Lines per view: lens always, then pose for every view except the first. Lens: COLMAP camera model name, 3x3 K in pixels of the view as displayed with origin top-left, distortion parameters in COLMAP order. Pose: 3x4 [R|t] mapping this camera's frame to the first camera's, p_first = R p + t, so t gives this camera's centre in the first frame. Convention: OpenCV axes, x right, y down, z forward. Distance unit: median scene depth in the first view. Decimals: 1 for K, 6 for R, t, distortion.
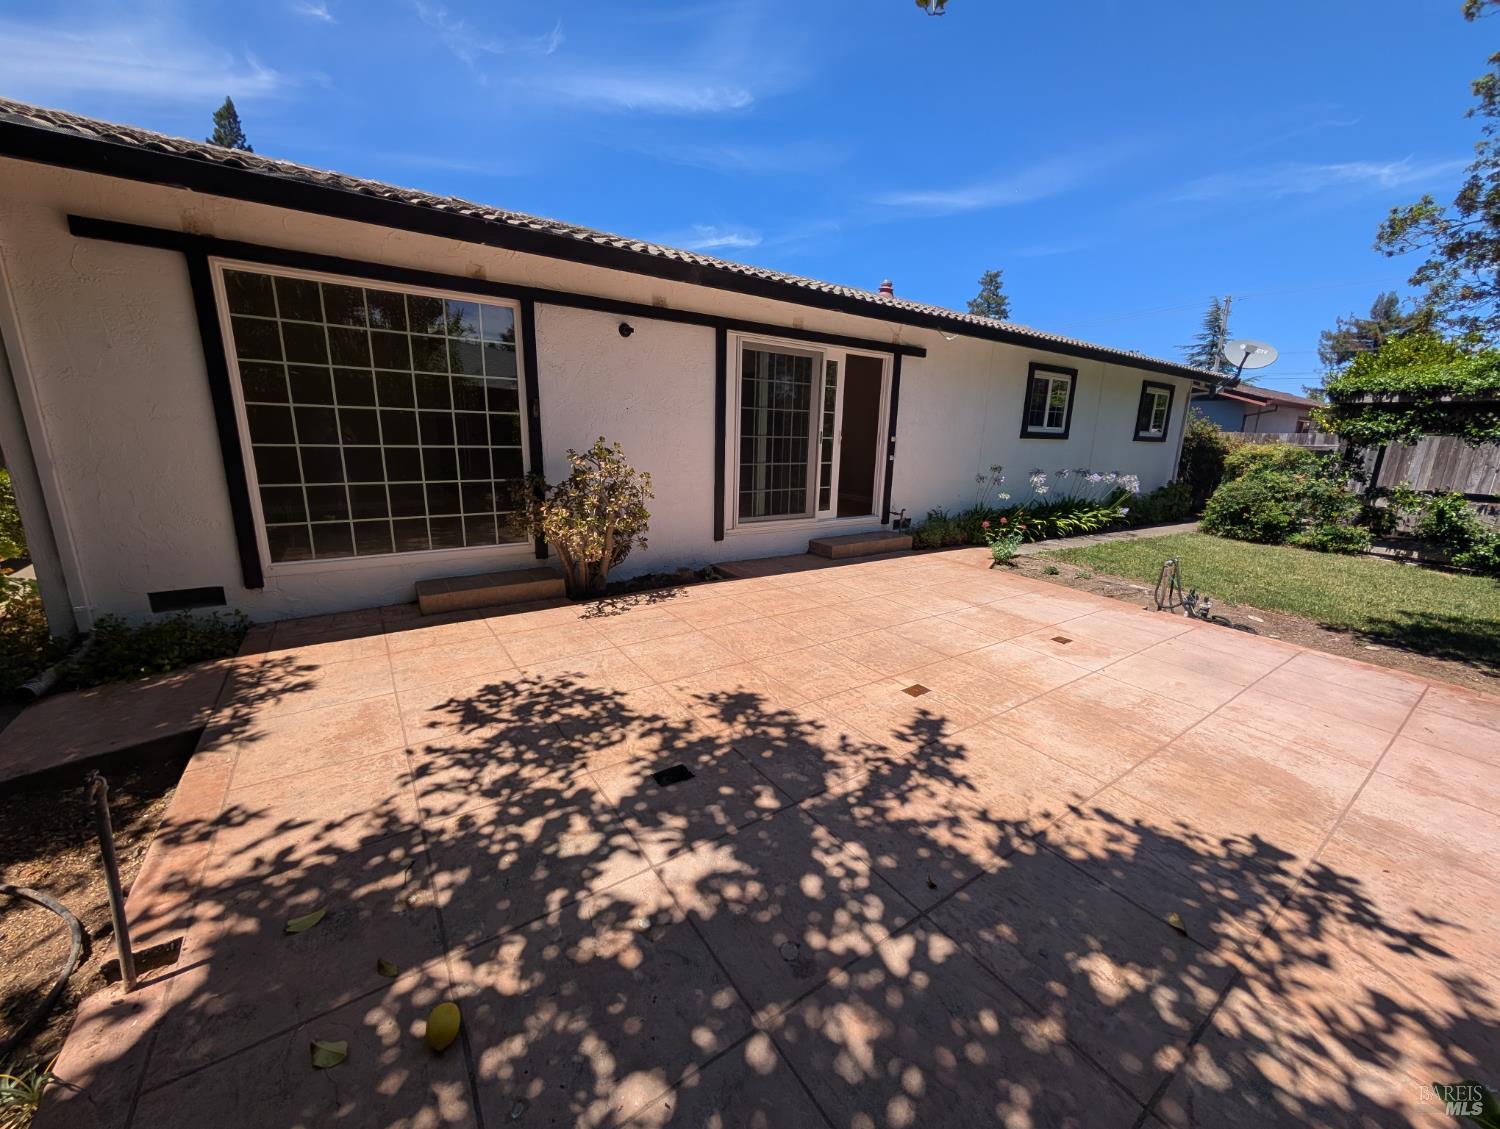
lens RADIAL K [[568.6, 0, 752.3], [0, 568.6, 560.8], [0, 0, 1]] dist [-0.000574, 0.000920]
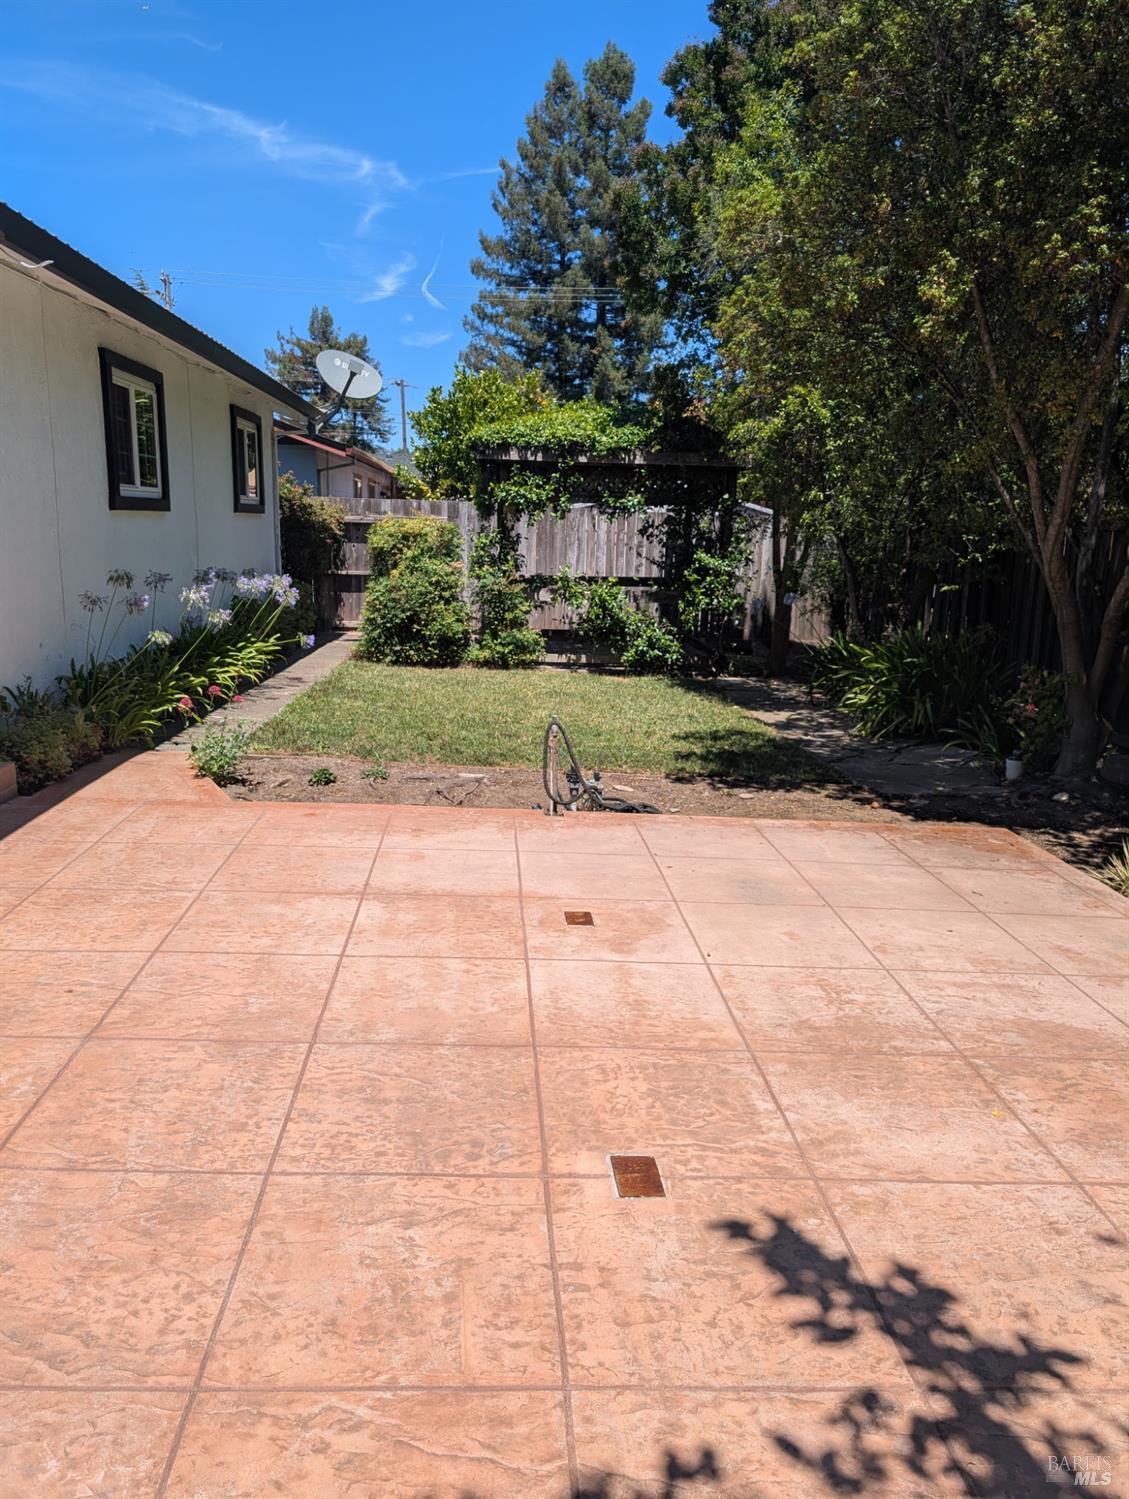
lens RADIAL K [[1075.9, 0, 521.6], [0, 1075.9, 753.8], [0, 0, 1]] dist [0.041735, -0.036178]
pose [[0.539829, -0.188651, 0.820363, -0.197803], [0.174123, 0.978511, 0.110440, -0.097181], [-0.823569, 0.083225, 0.561077, 0.397107]]
